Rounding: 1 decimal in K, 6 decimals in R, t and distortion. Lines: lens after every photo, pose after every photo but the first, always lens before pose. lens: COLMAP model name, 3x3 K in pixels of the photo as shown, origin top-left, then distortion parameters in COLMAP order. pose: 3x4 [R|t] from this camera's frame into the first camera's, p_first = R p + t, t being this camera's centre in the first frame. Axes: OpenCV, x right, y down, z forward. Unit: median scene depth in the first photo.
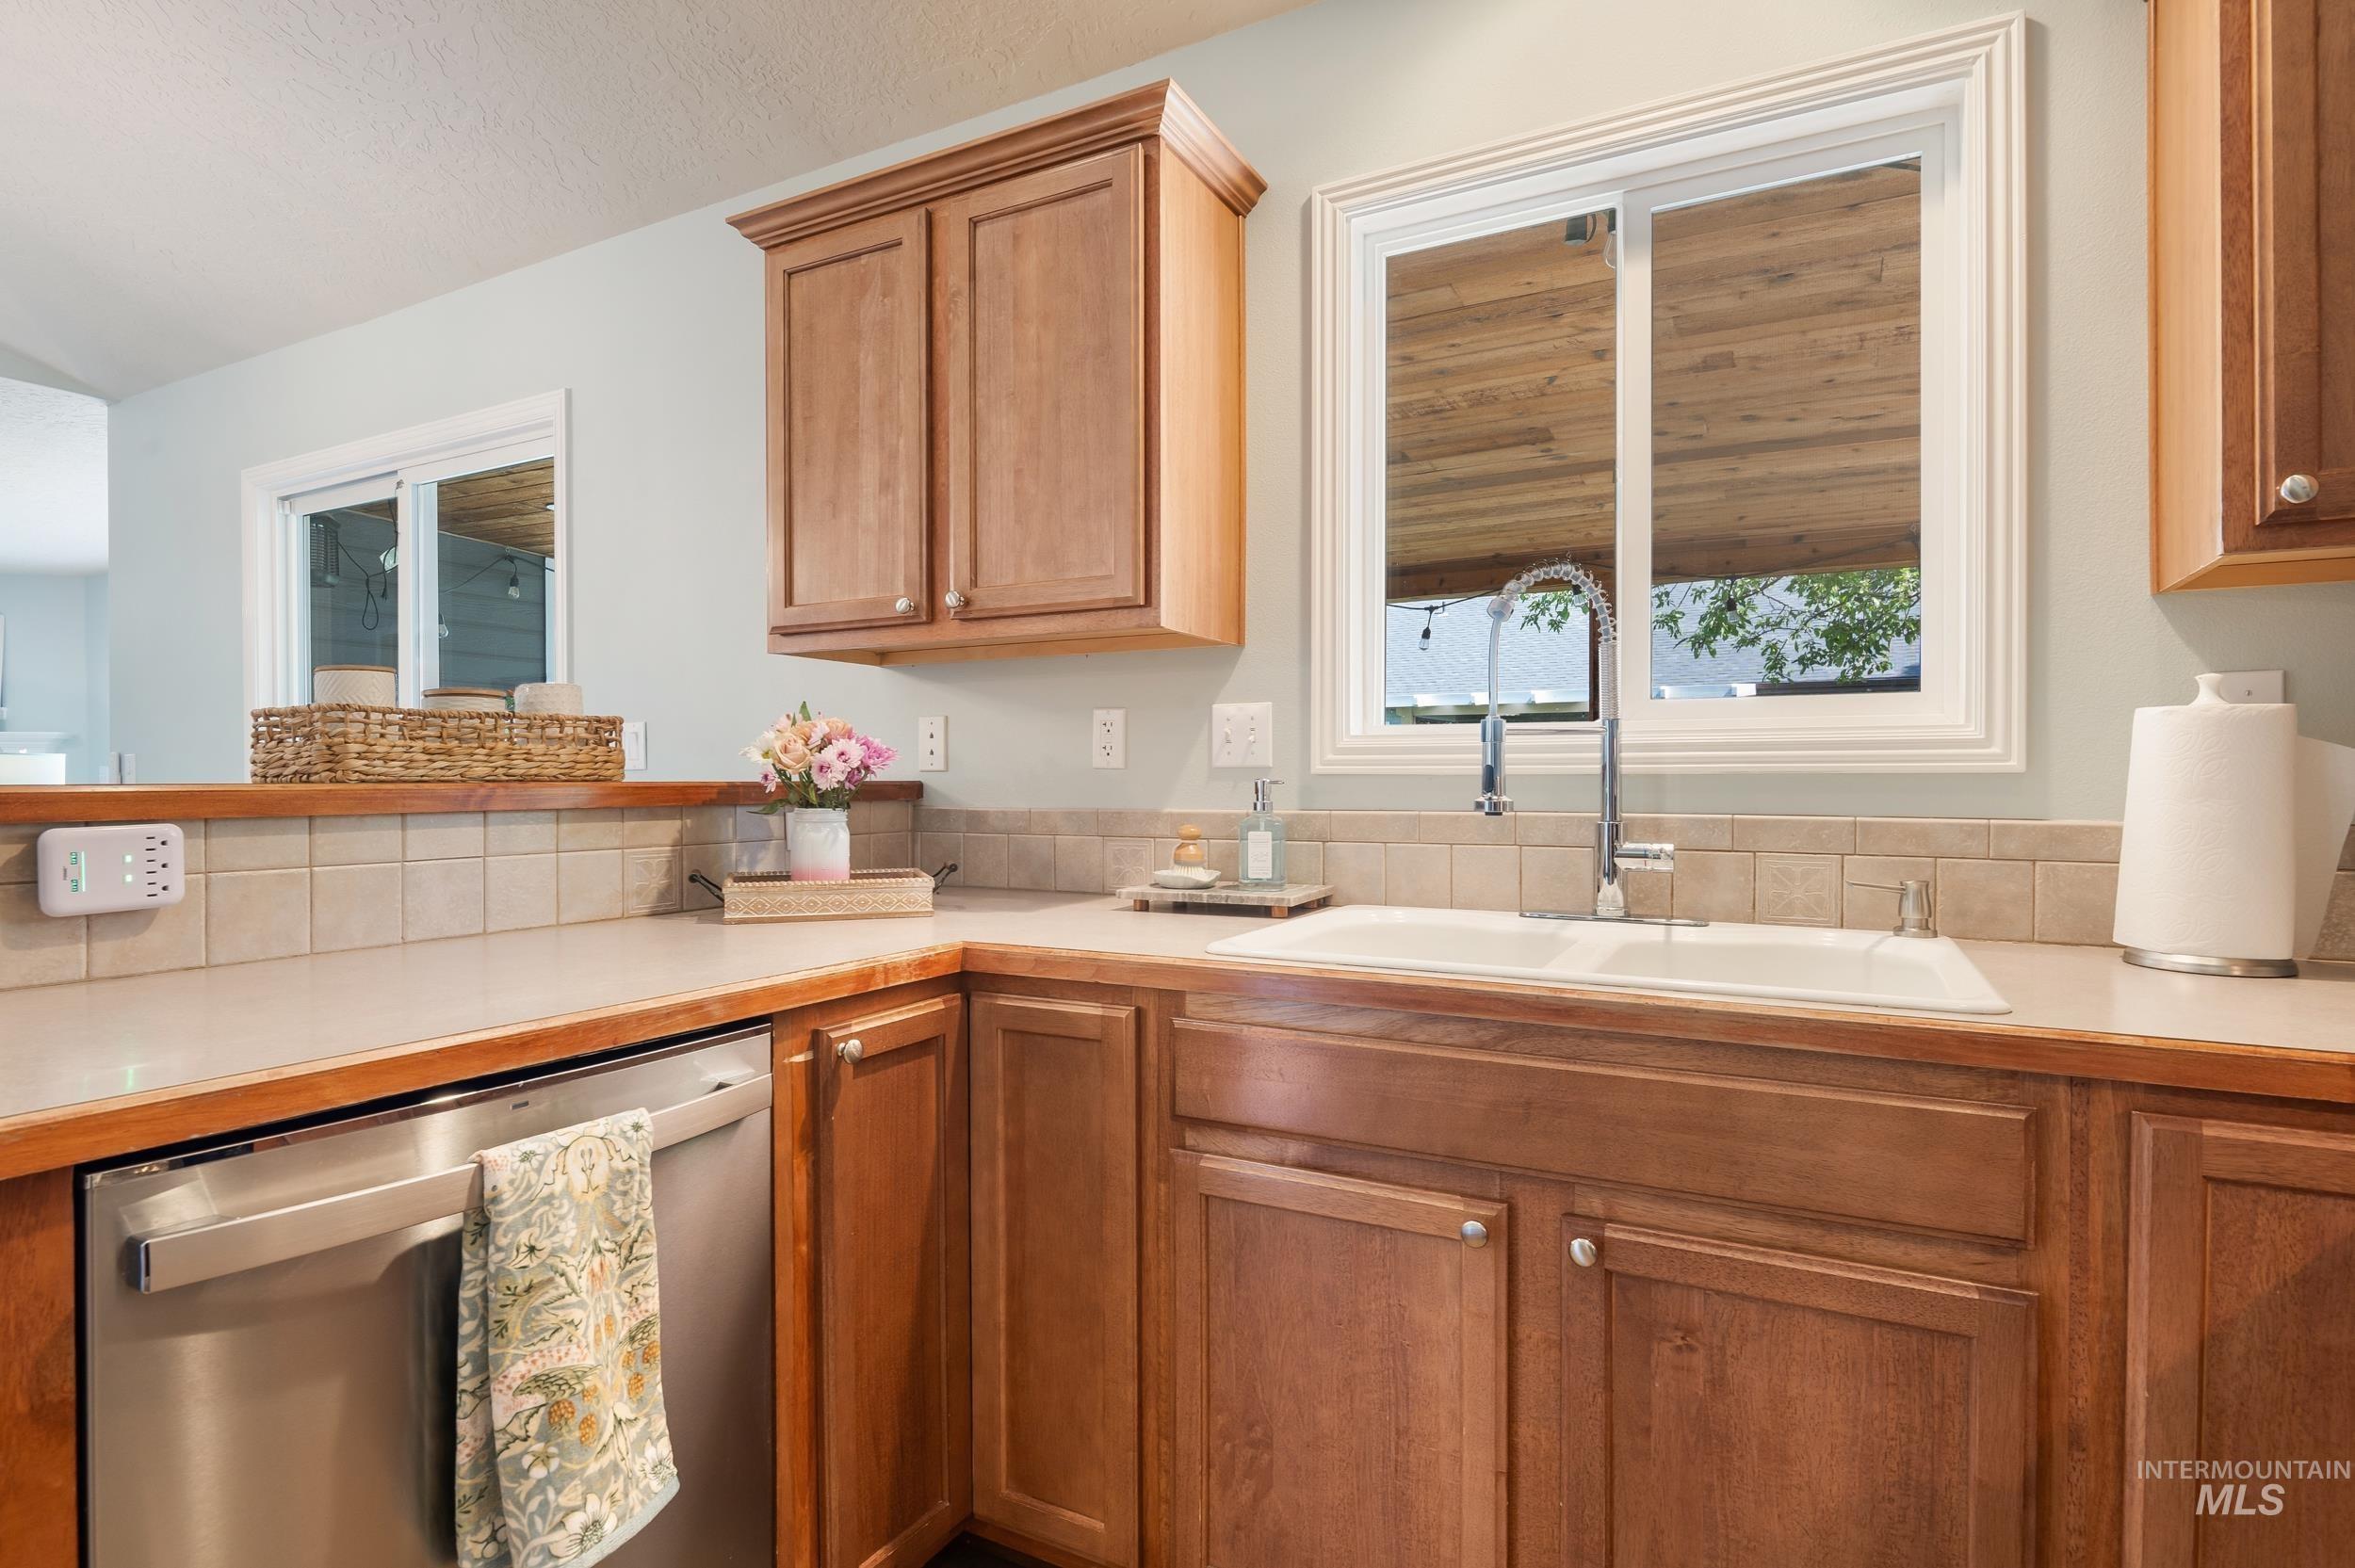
lens RADIAL K [[1195.5, 0, 1177.5], [0, 1195.5, 784.0], [0, 0, 1]] dist [0.001173, -0.008598]
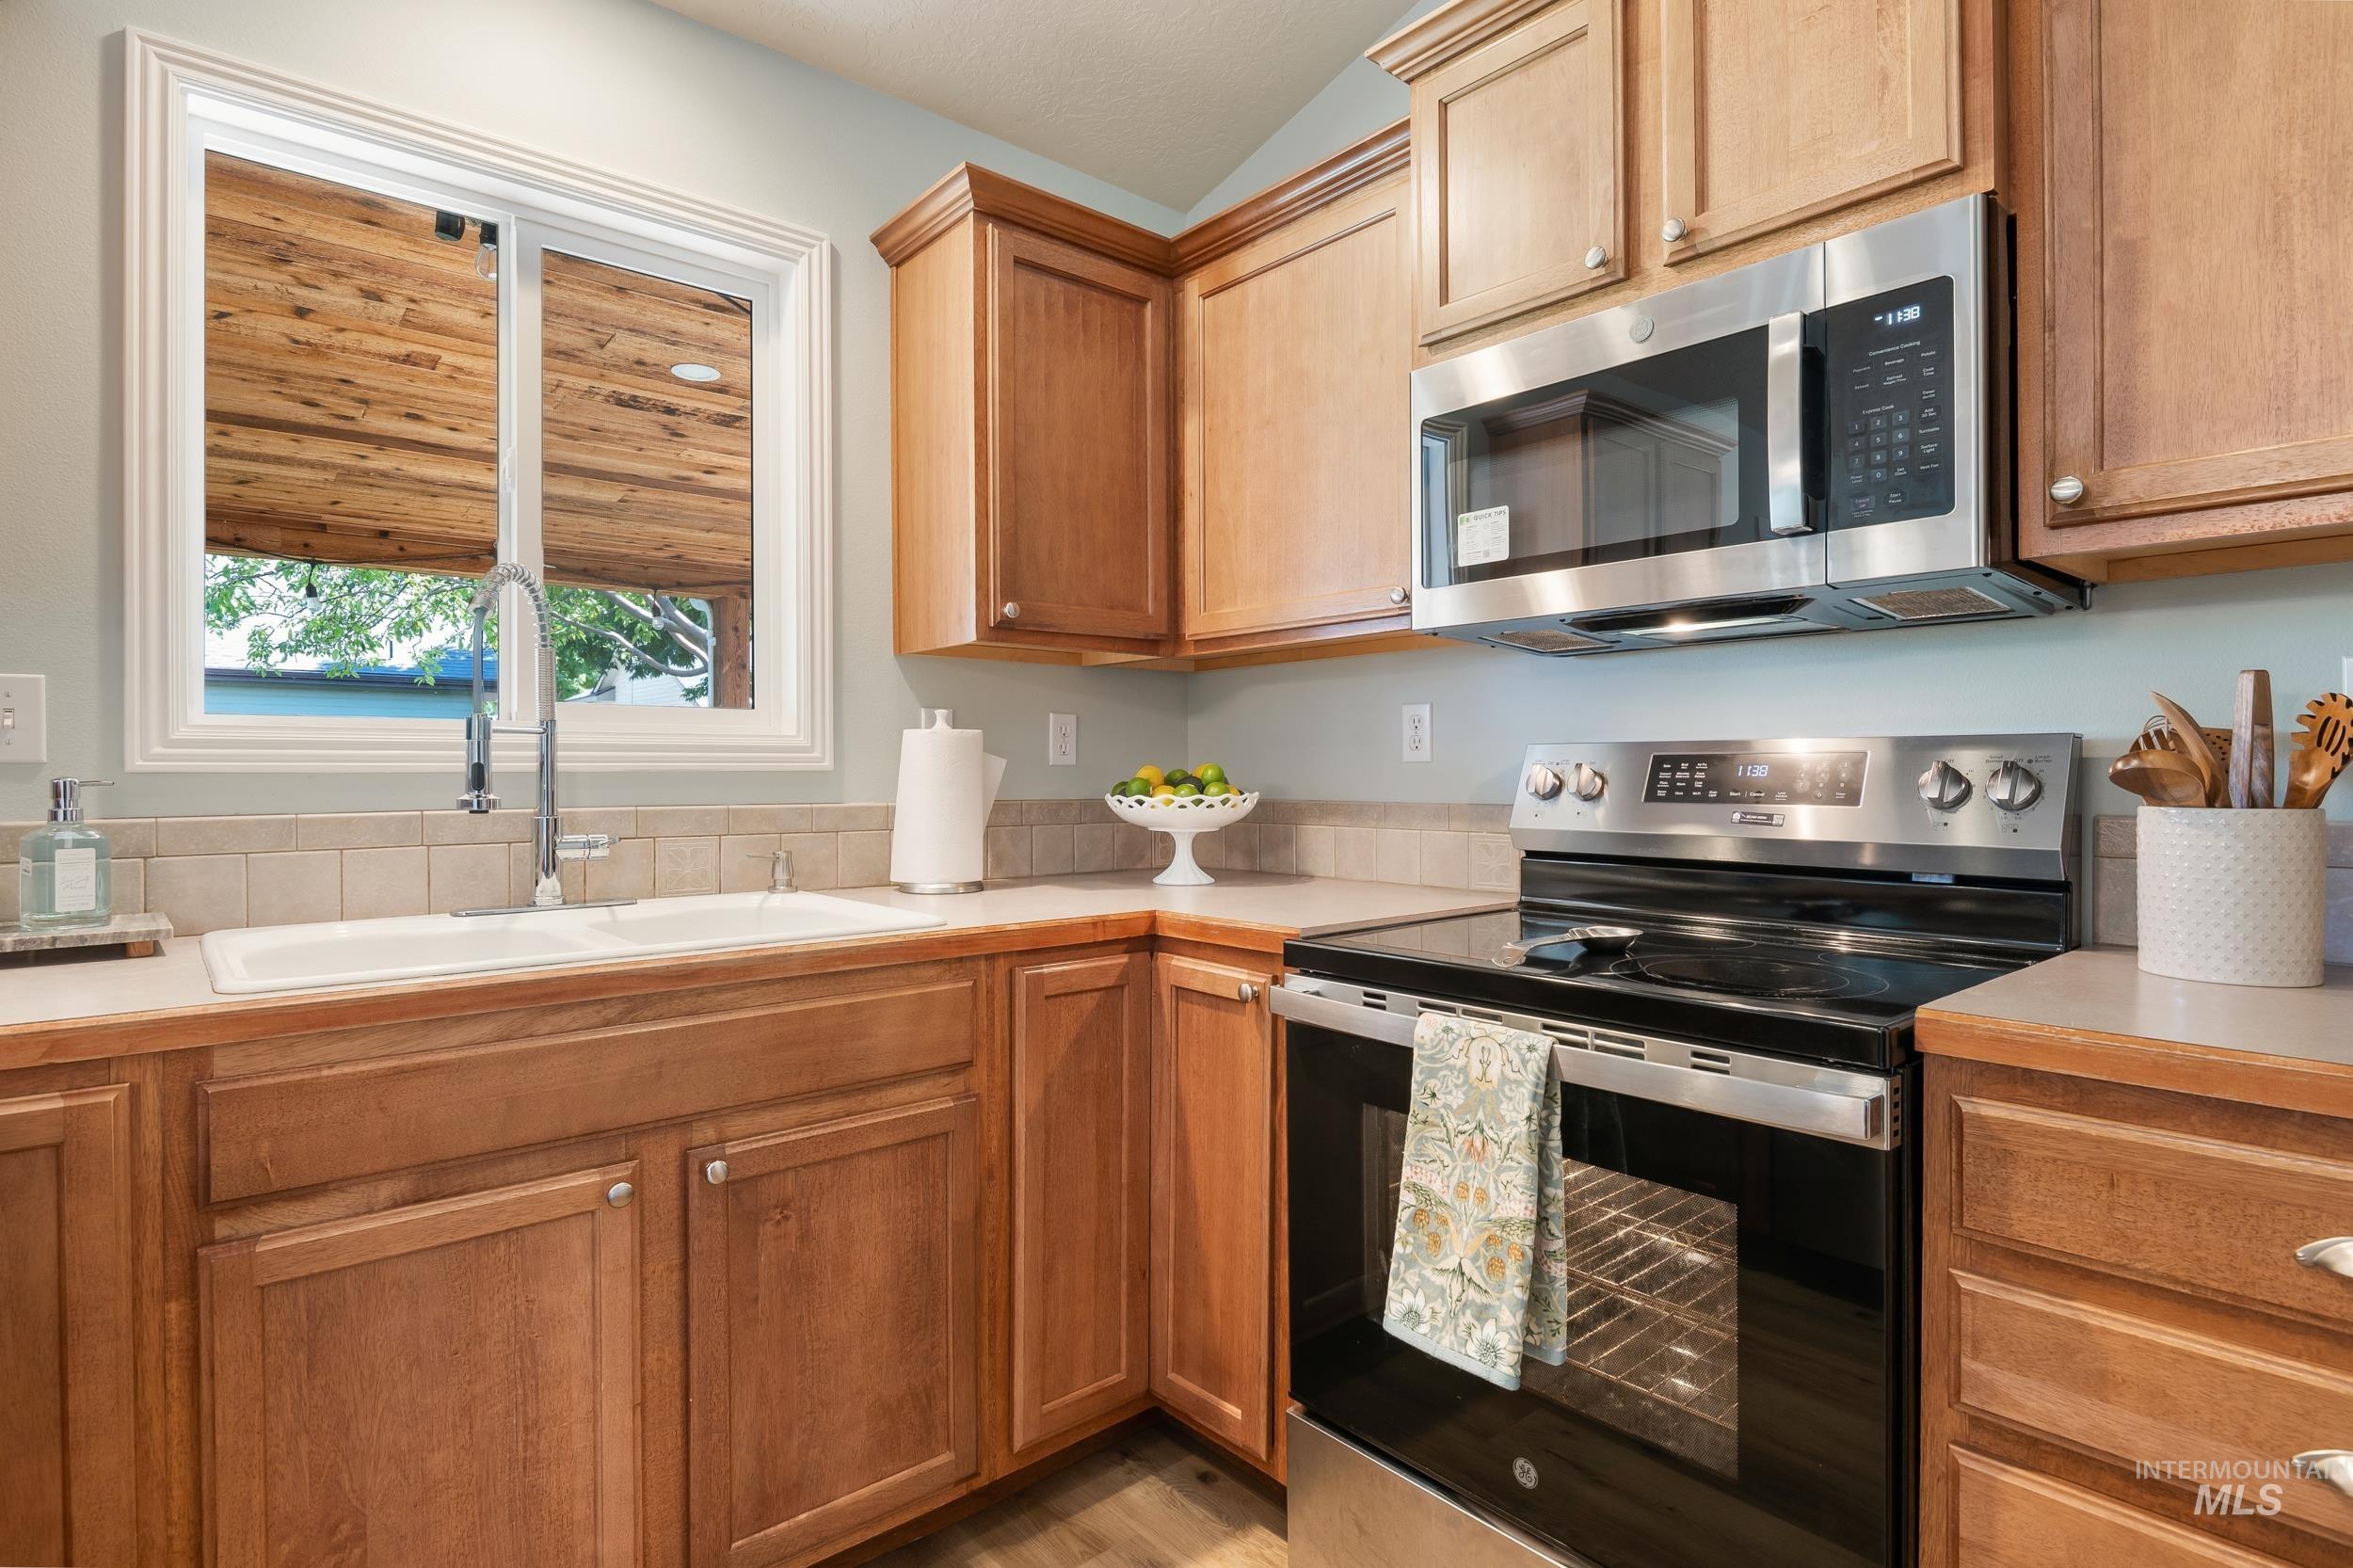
lens RADIAL K [[1180.9, 0, 1175.2], [0, 1180.9, 764.8], [0, 0, 1]] dist [0.001381, -0.009753]
pose [[0.355343, 0.004562, 0.934725, -0.519001], [0.008142, 0.999935, -0.007976, -0.001814], [-0.934701, 0.010445, 0.355282, 0.128231]]
